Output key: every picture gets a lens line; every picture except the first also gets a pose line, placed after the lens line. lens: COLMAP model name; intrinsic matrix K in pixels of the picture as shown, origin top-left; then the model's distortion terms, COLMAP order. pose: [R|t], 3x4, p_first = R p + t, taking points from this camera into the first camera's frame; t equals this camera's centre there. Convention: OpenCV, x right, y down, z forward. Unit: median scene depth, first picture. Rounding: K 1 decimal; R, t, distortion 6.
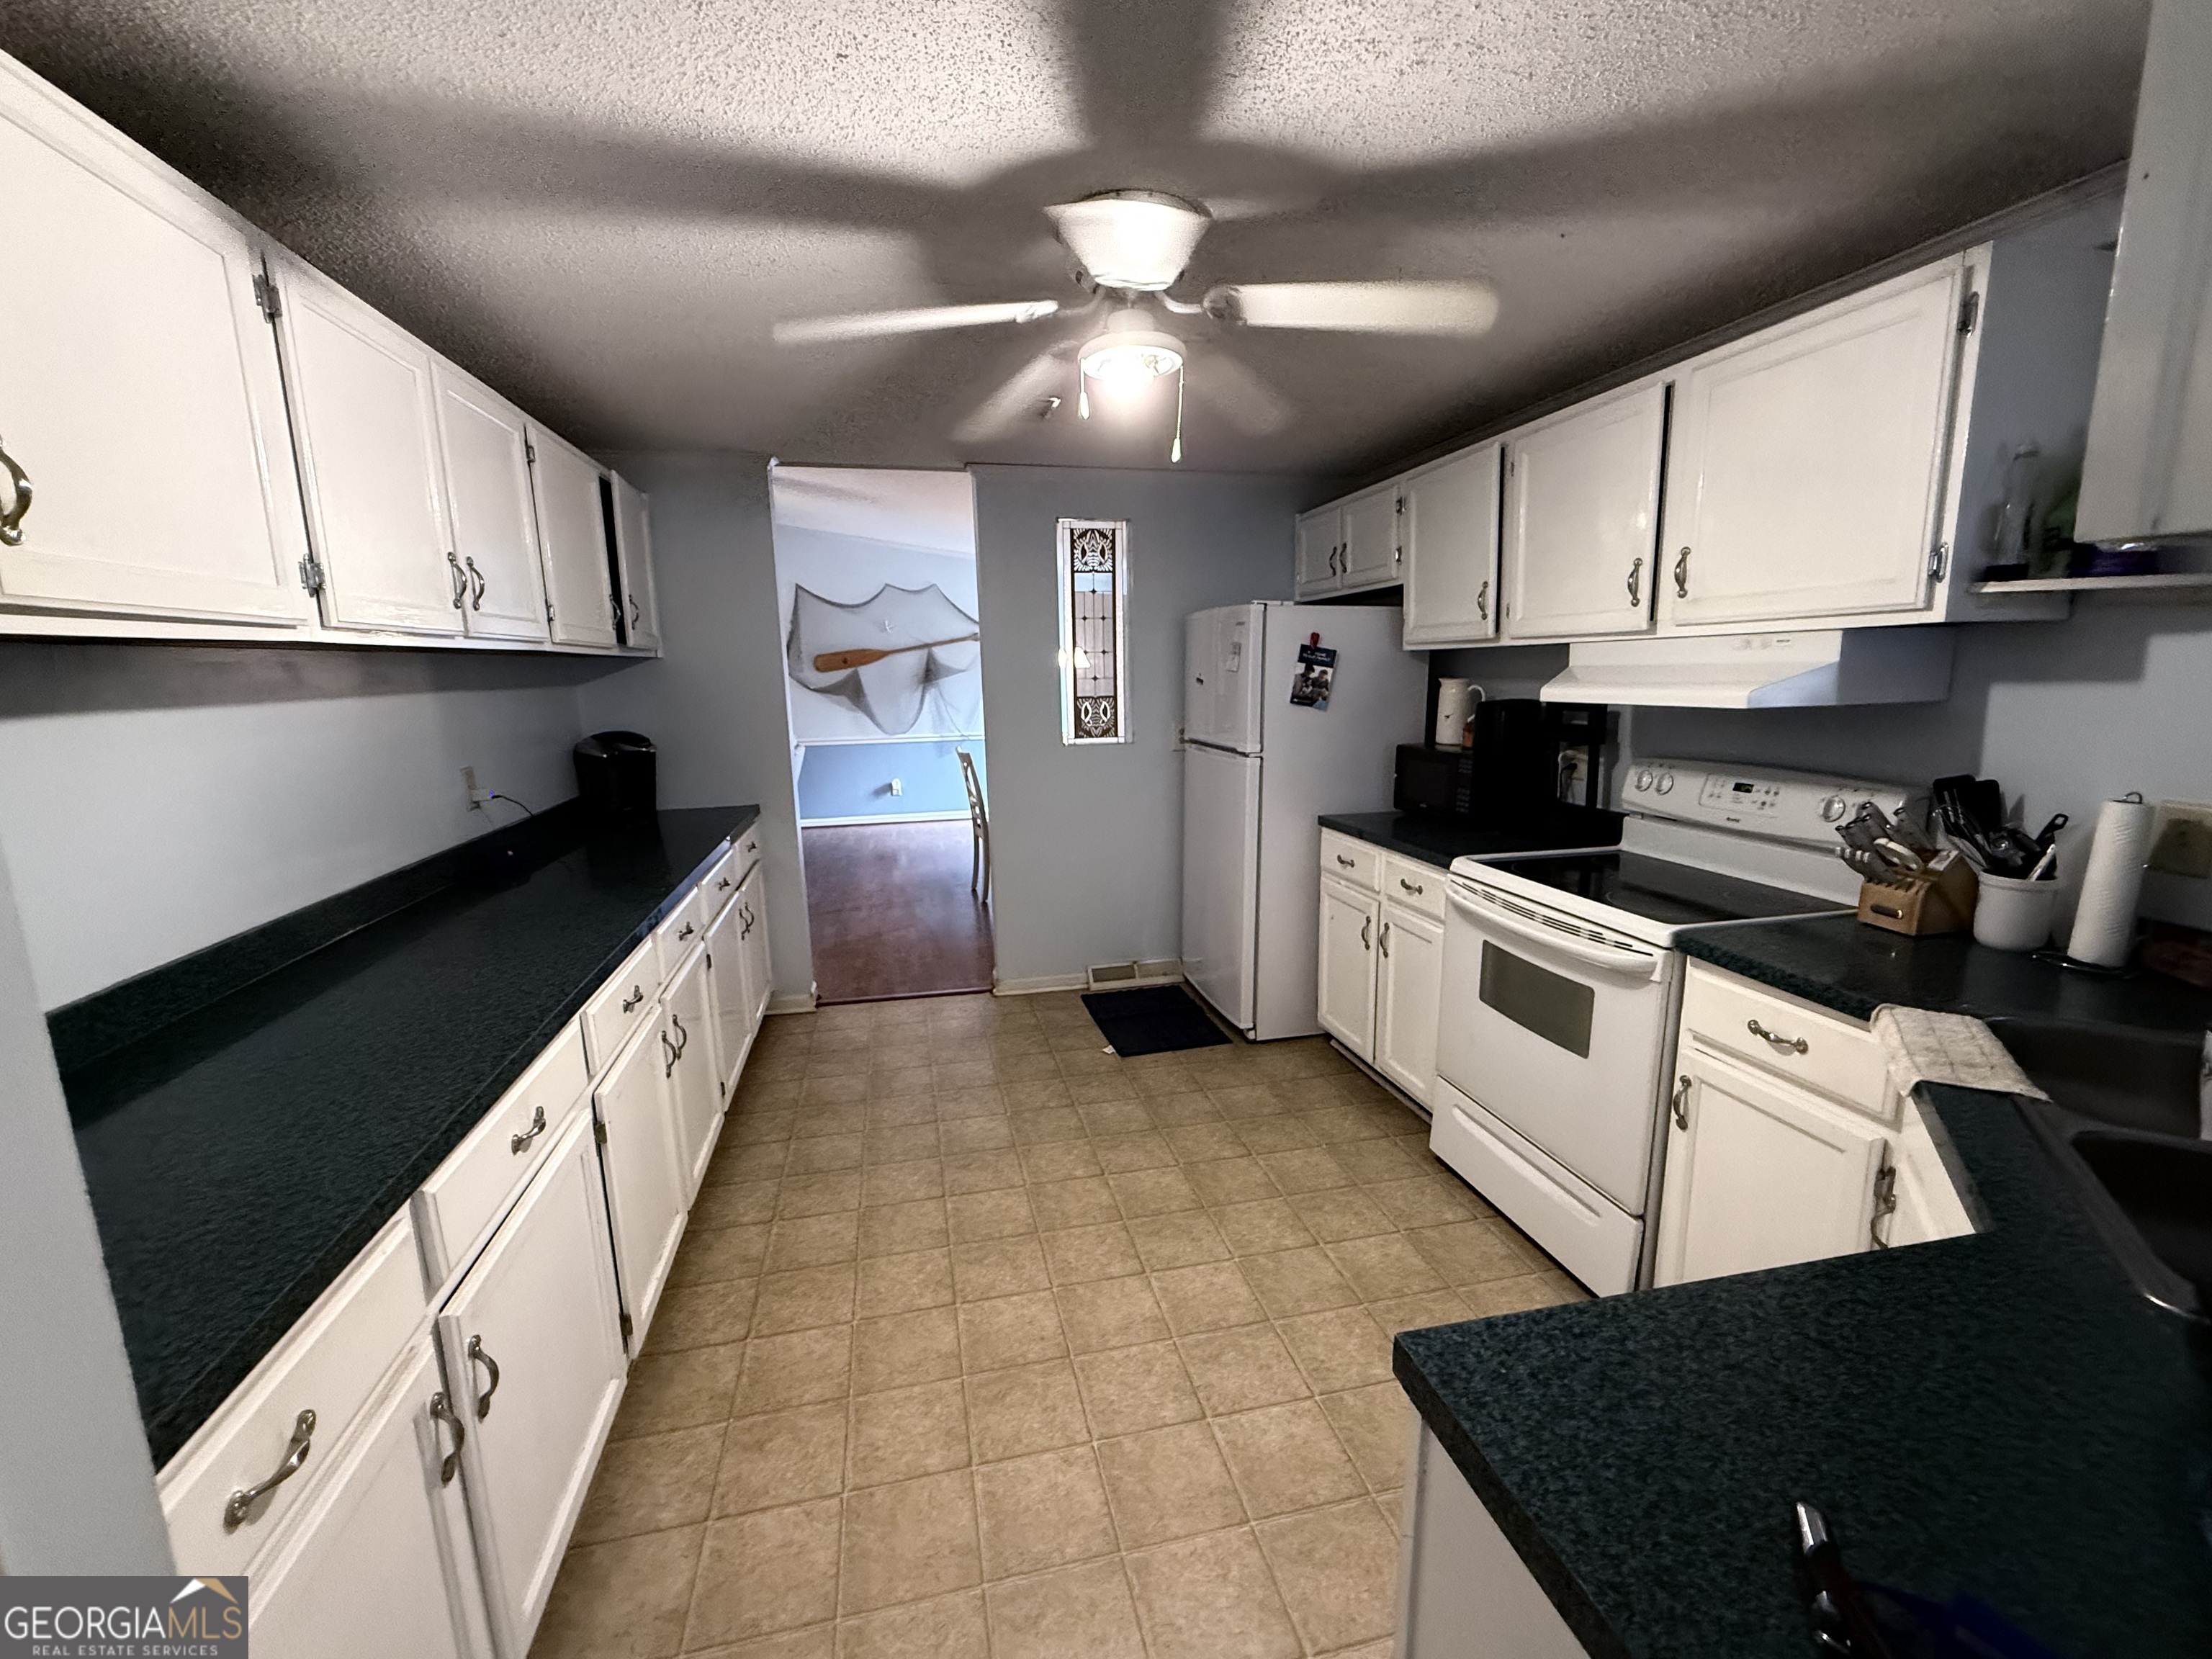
lens RADIAL K [[927.2, 0, 1101.9], [0, 927.2, 828.7], [0, 0, 1]] dist [0.001078, 0.000356]
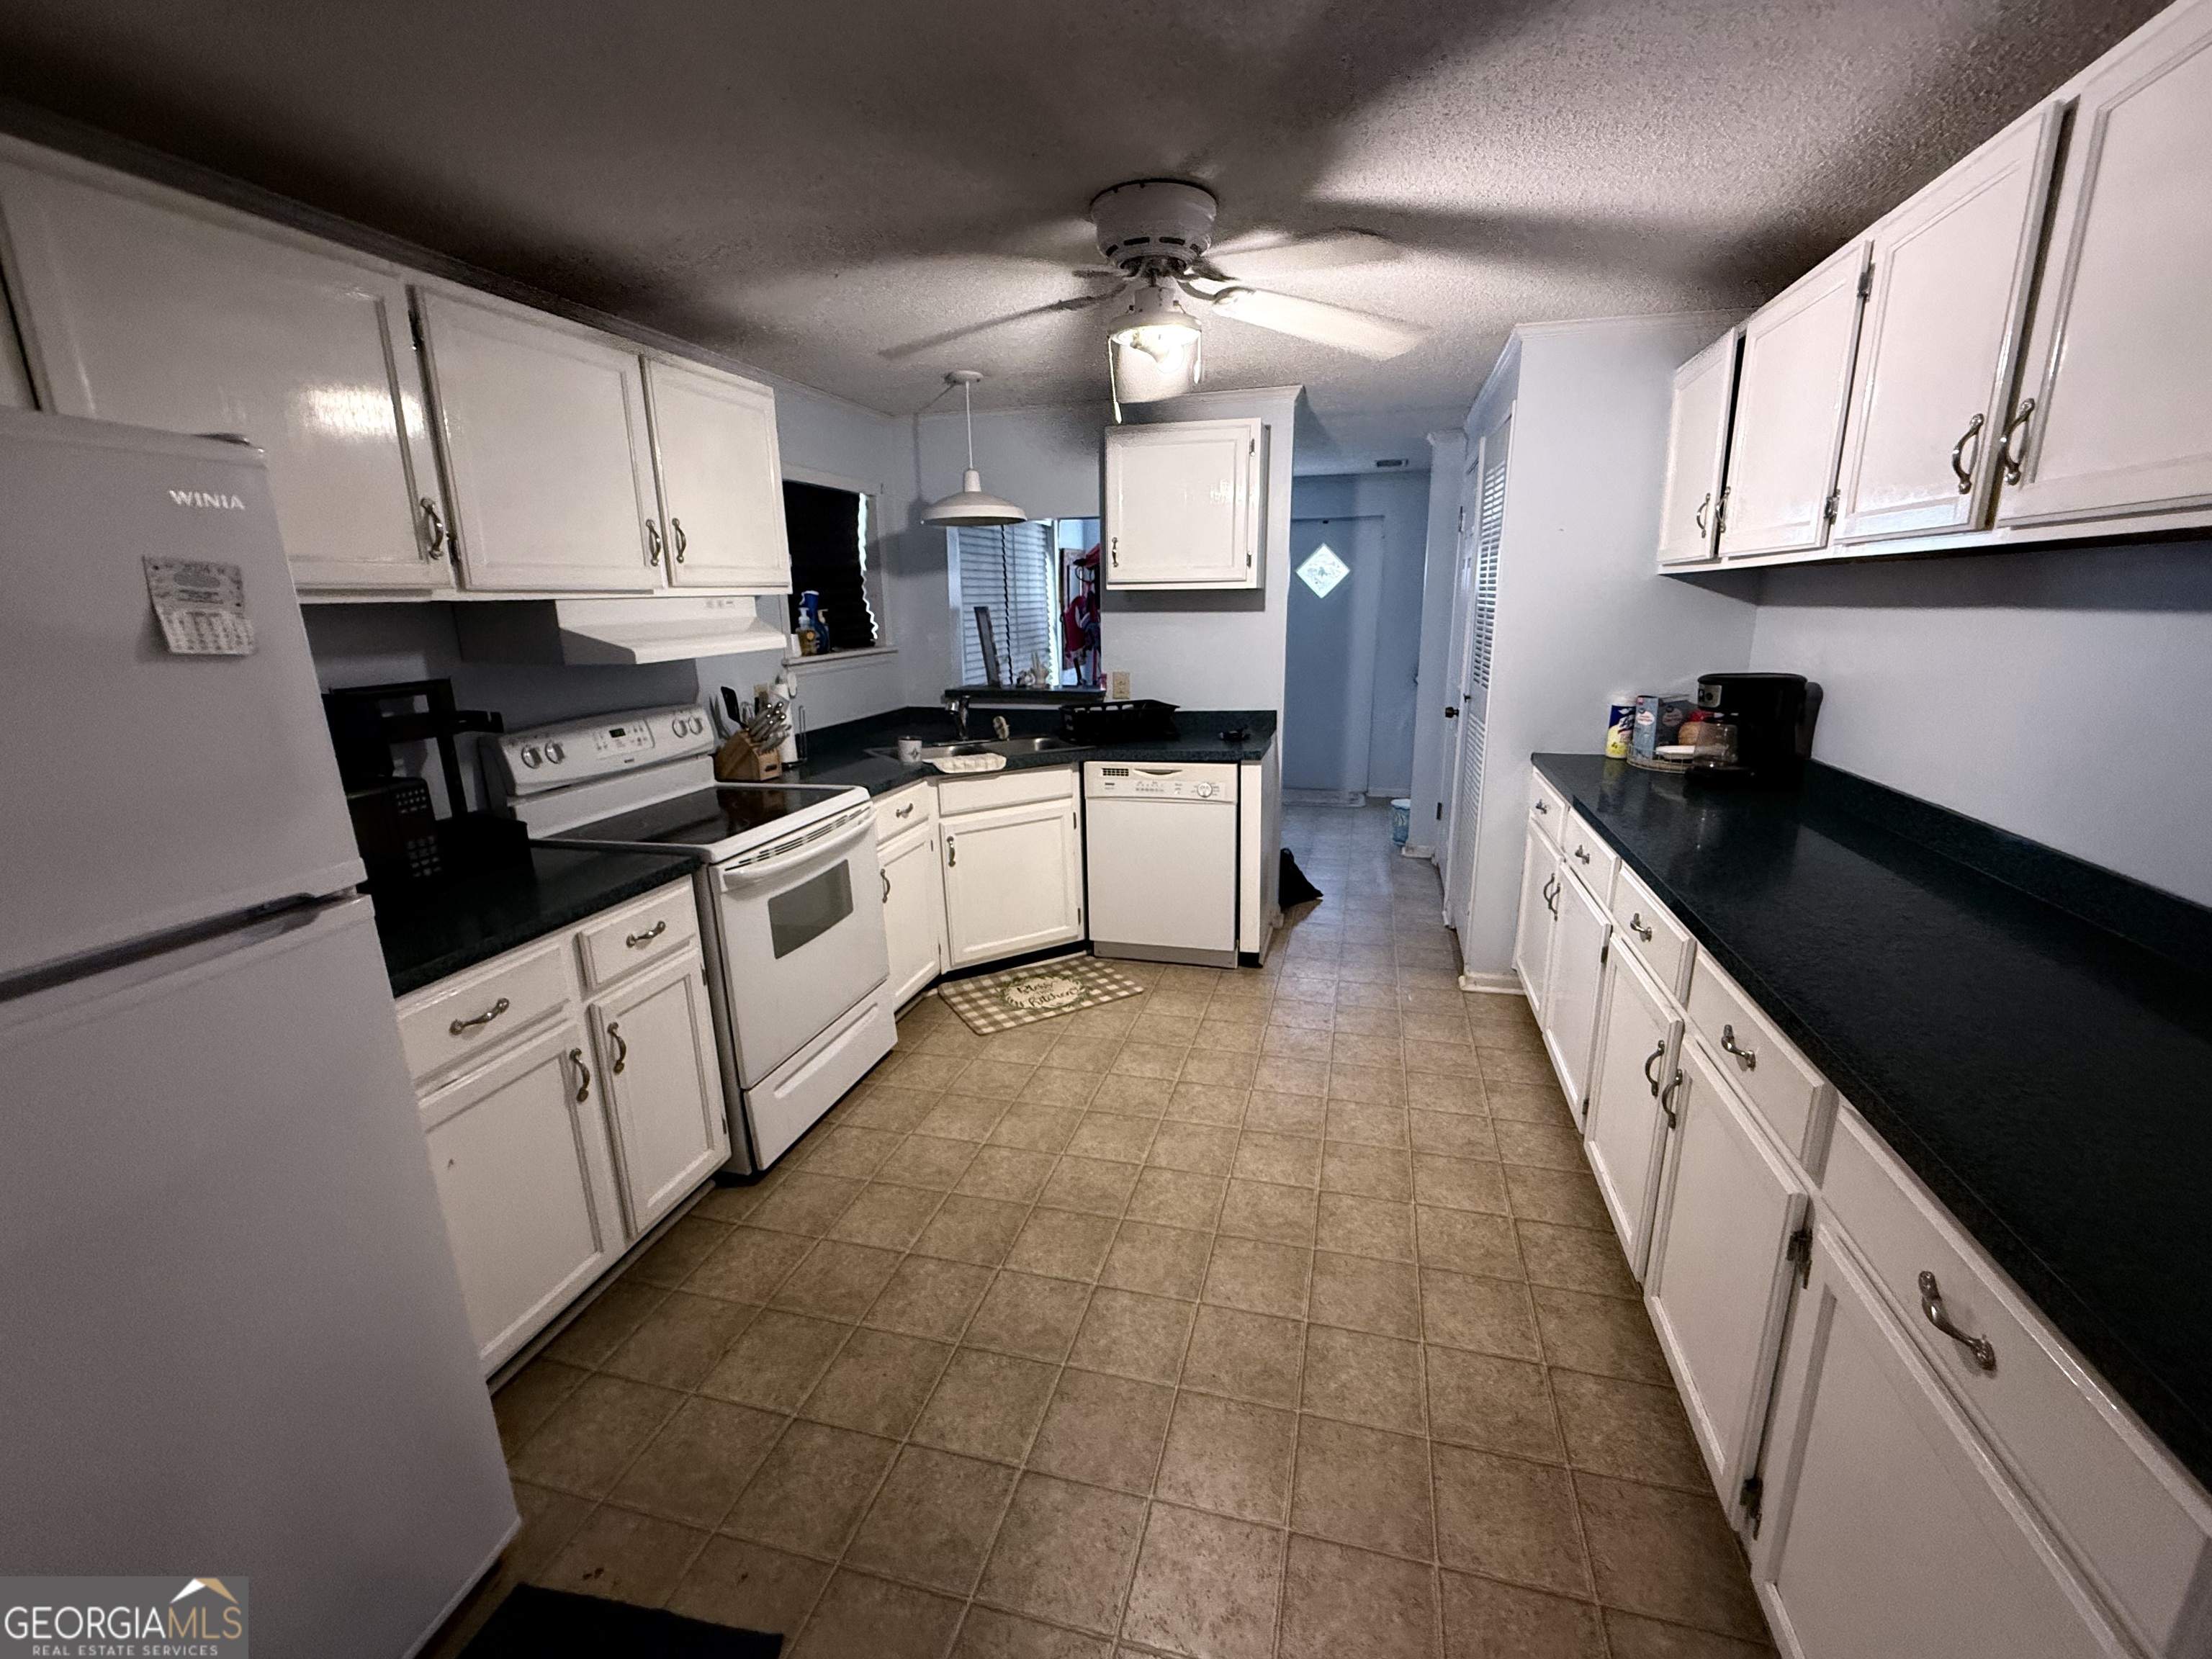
lens RADIAL K [[927.2, 0, 1117.1], [0, 927.2, 828.0], [0, 0, 1]] dist [0.001078, 0.000356]
pose [[-0.886593, -0.075800, 0.456297, -0.409523], [0.116588, 0.918010, 0.379033, -0.318987], [-0.447615, 0.389247, -0.805064, 1.810914]]
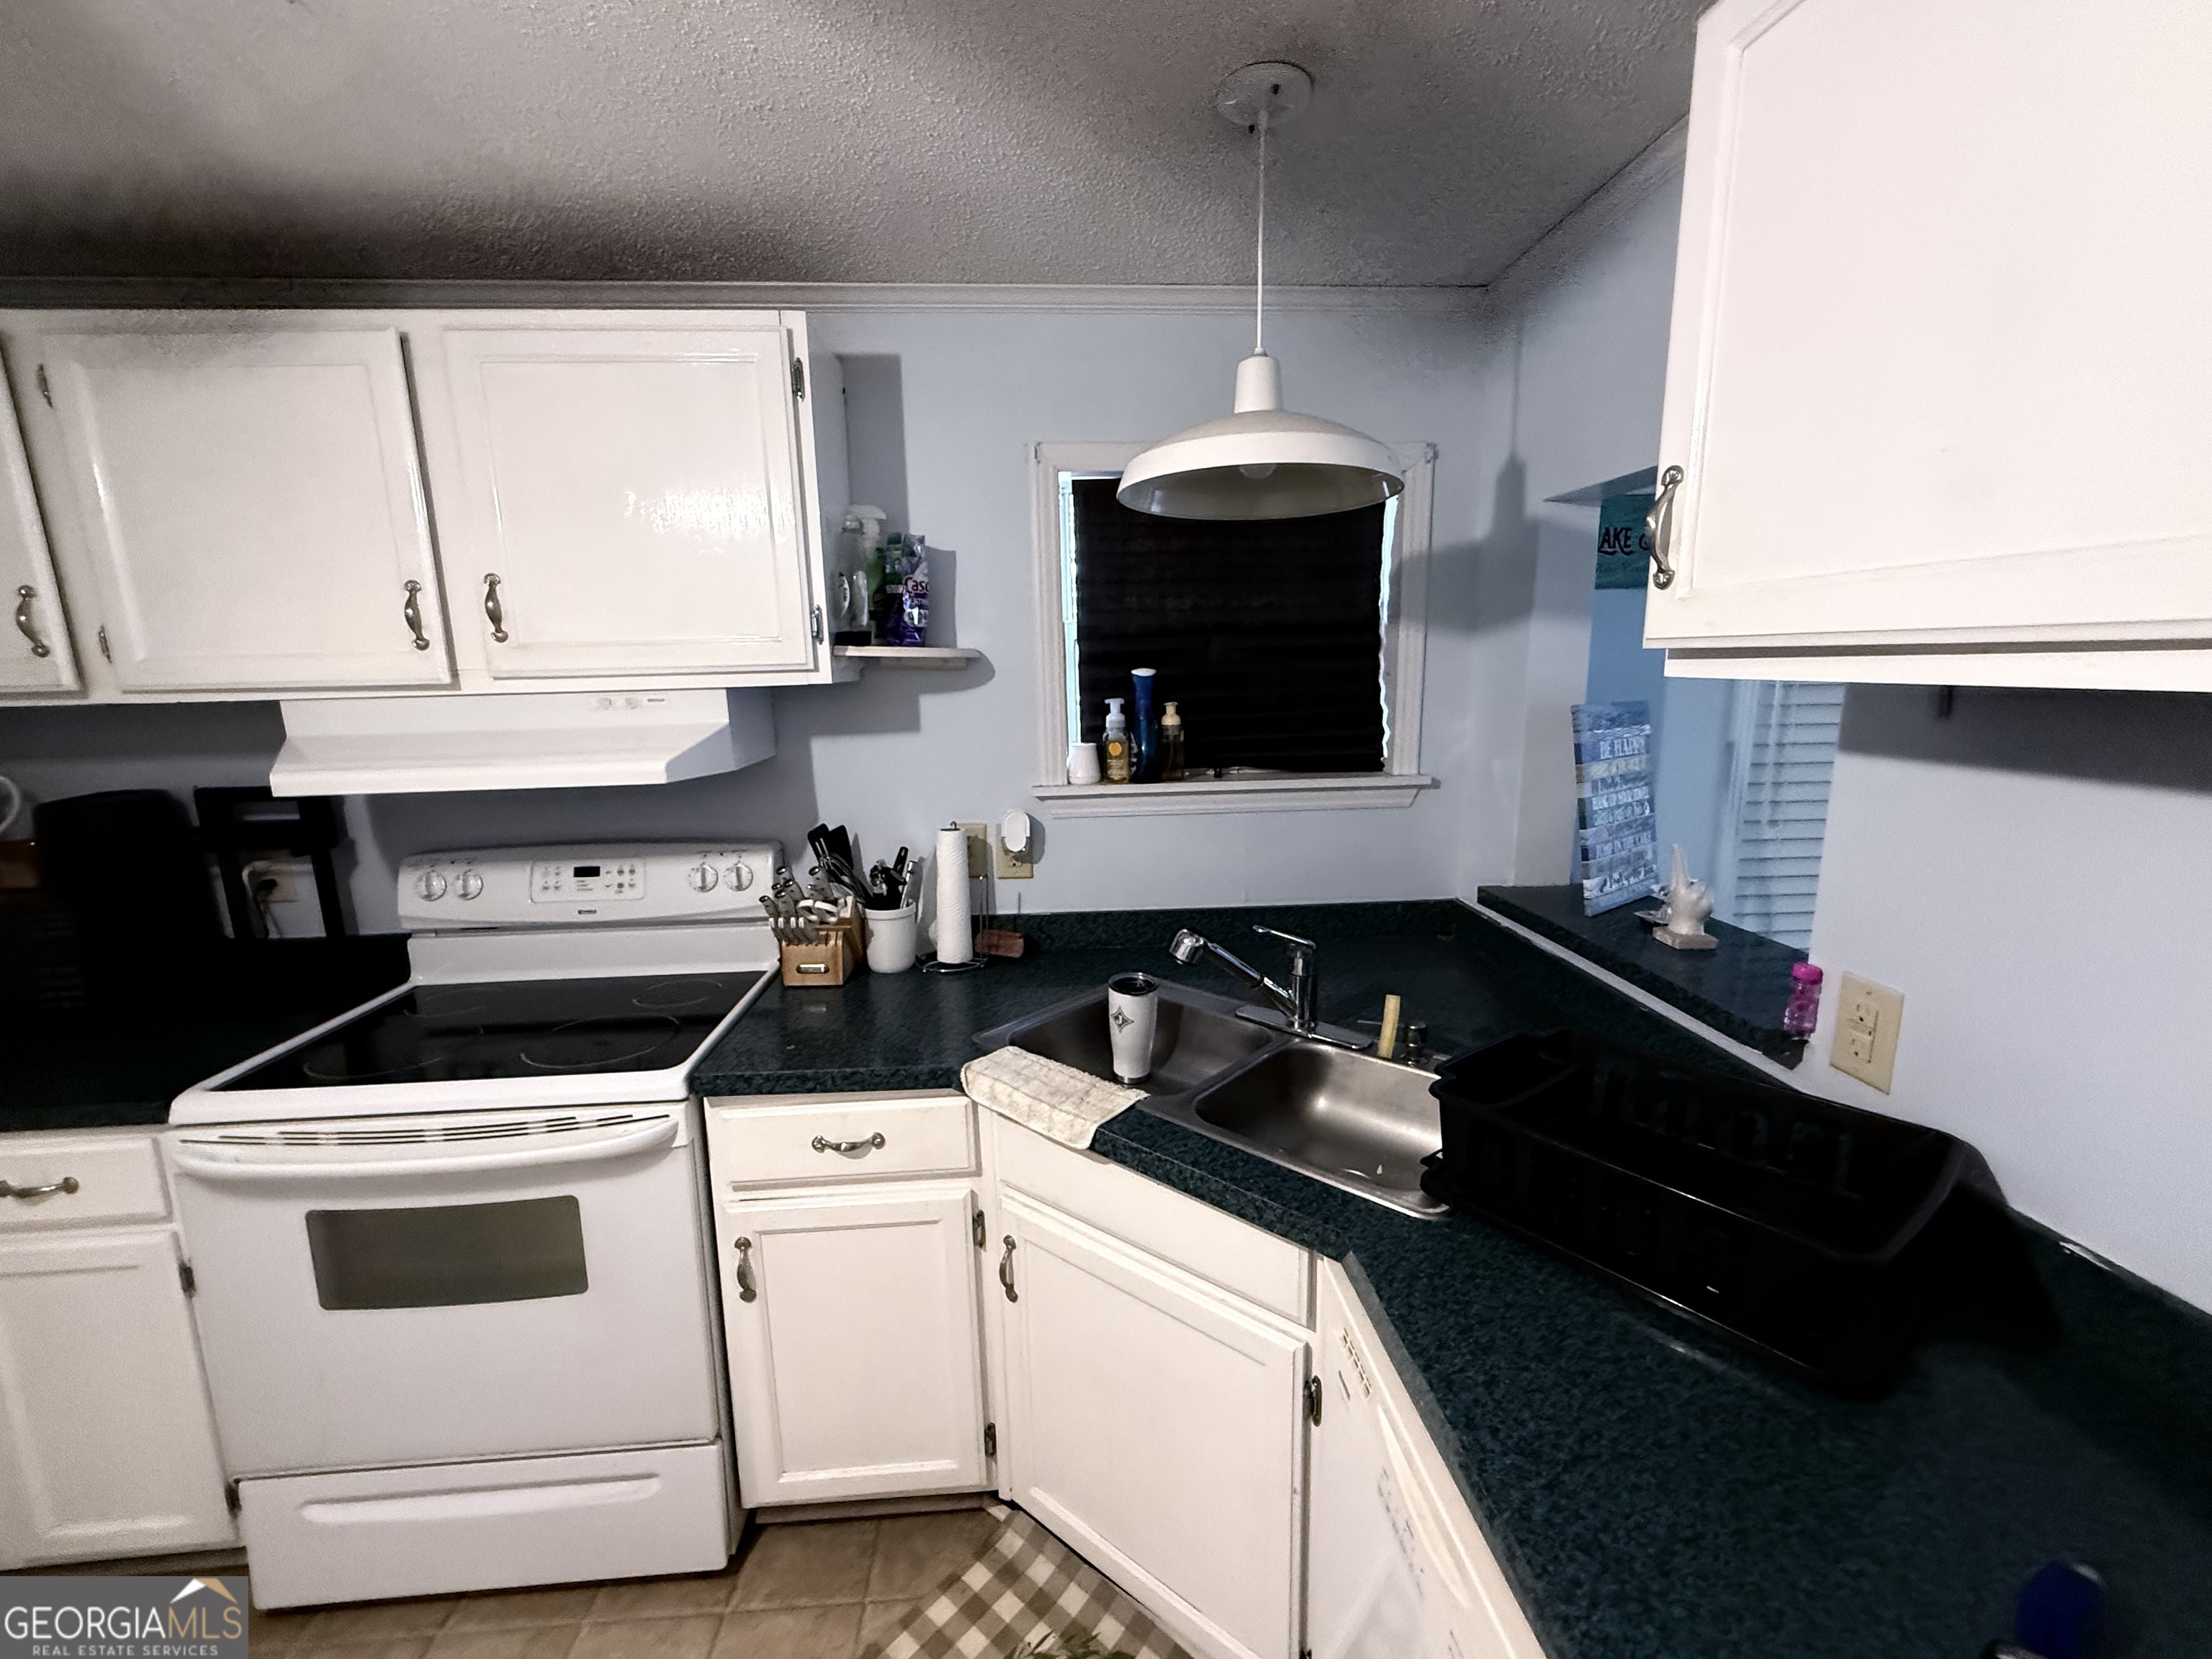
lens RADIAL K [[927.2, 0, 1110.9], [0, 927.2, 833.1], [0, 0, 1]] dist [0.001078, 0.000356]
pose [[0.149664, -0.155095, 0.976497, -0.048429], [0.186336, 0.974348, 0.126195, -0.102489], [-0.971020, 0.163070, 0.174725, 0.421406]]
